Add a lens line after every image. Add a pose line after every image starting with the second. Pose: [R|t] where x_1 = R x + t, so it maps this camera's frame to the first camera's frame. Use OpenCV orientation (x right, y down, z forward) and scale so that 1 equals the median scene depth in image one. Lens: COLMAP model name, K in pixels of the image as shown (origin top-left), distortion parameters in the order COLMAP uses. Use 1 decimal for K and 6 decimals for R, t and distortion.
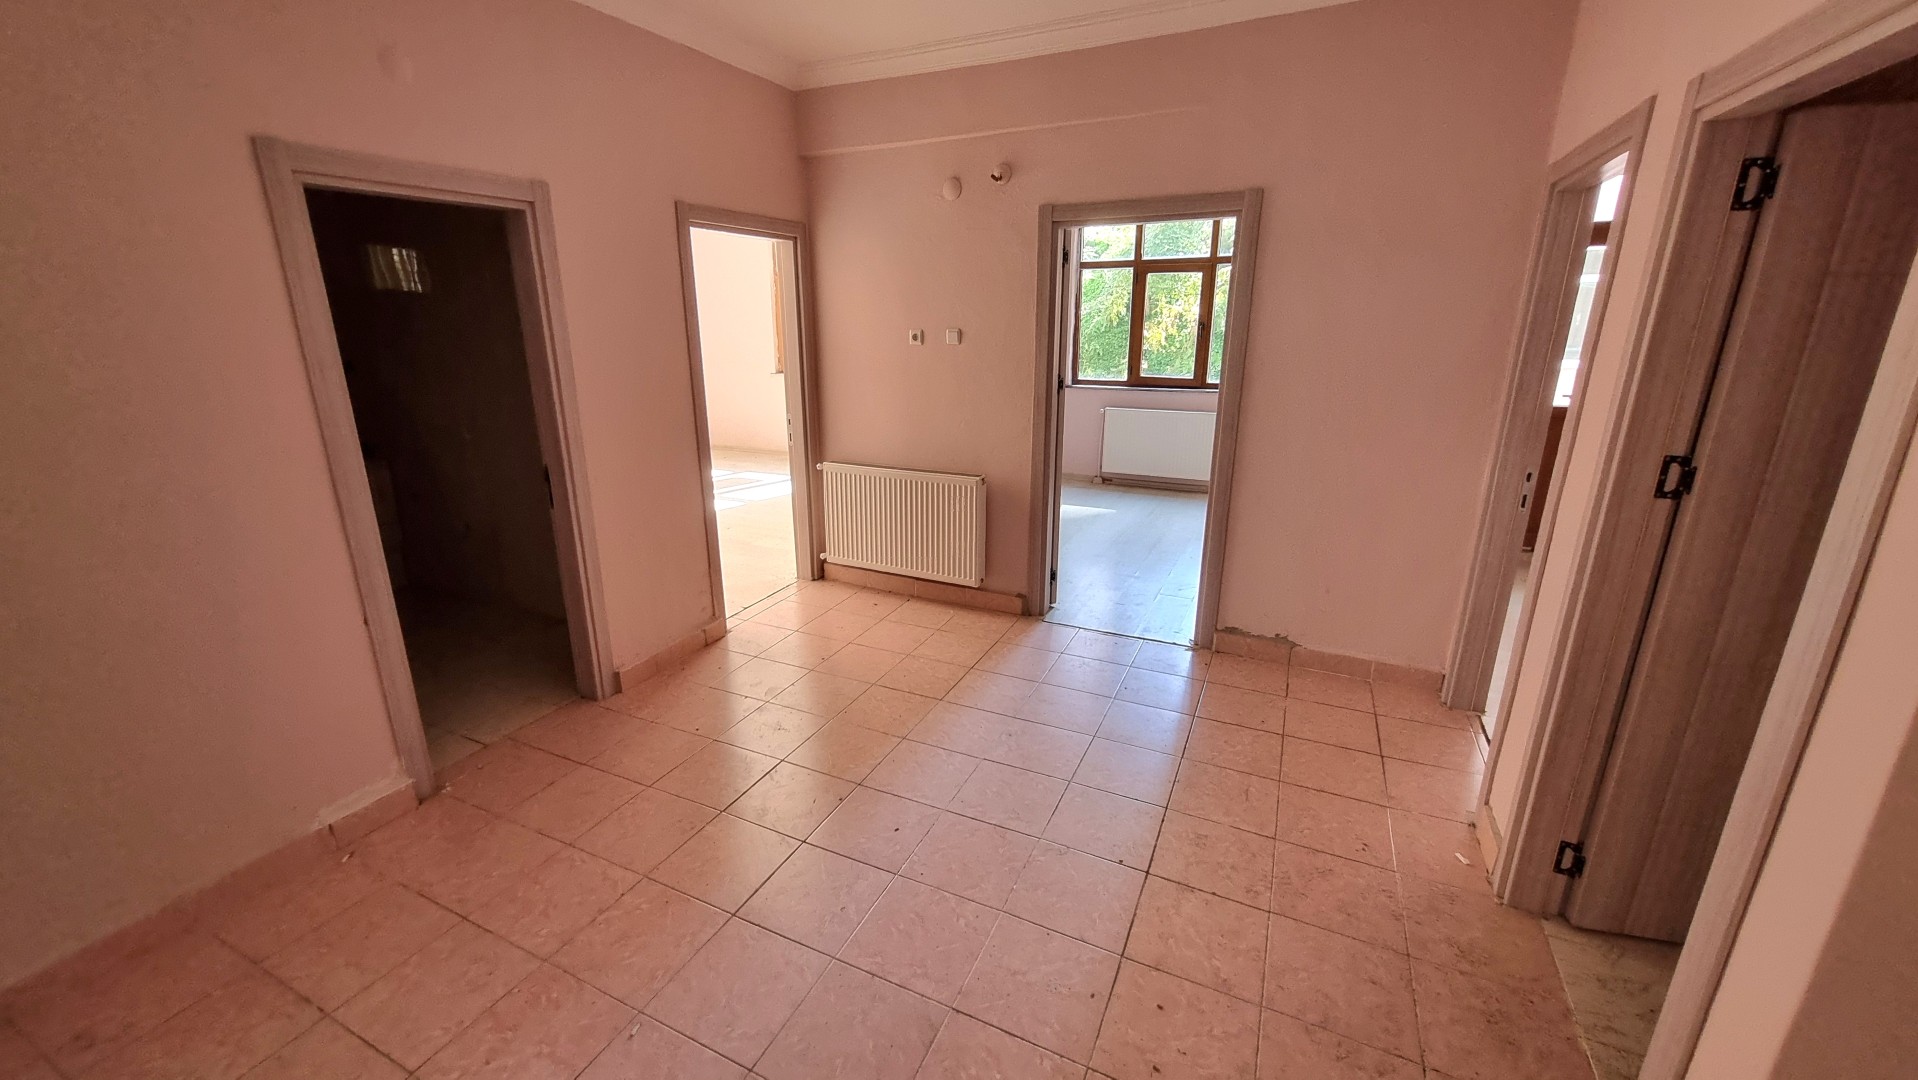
lens RADIAL K [[751.3, 0, 958.0], [0, 751.3, 541.6], [0, 0, 1]] dist [0.000052, -0.000166]
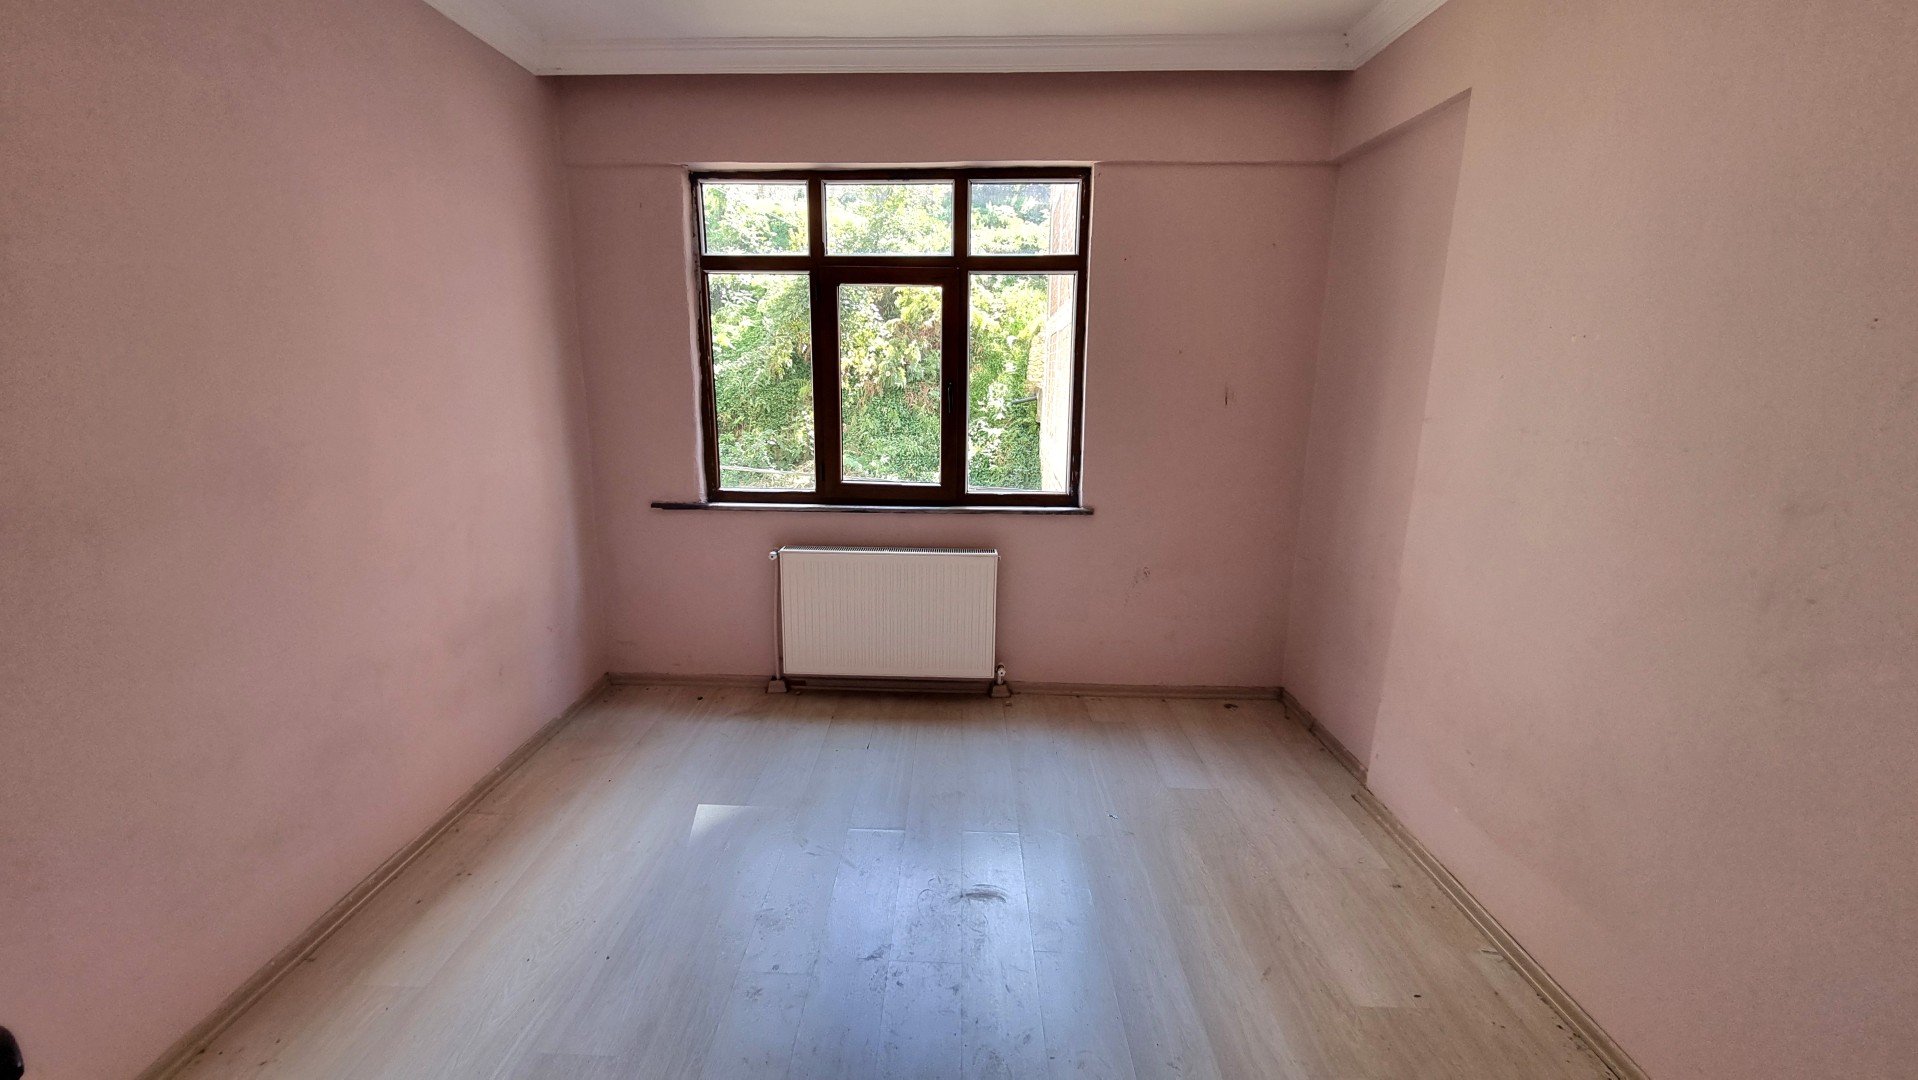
lens RADIAL K [[751.3, 0, 952.4], [0, 751.3, 539.6], [0, 0, 1]] dist [0.000052, -0.000166]
pose [[0.914001, -0.072900, 0.399108, 0.094872], [0.100096, 0.993834, -0.047698, -0.133387], [-0.393170, 0.083545, 0.915663, 0.458461]]
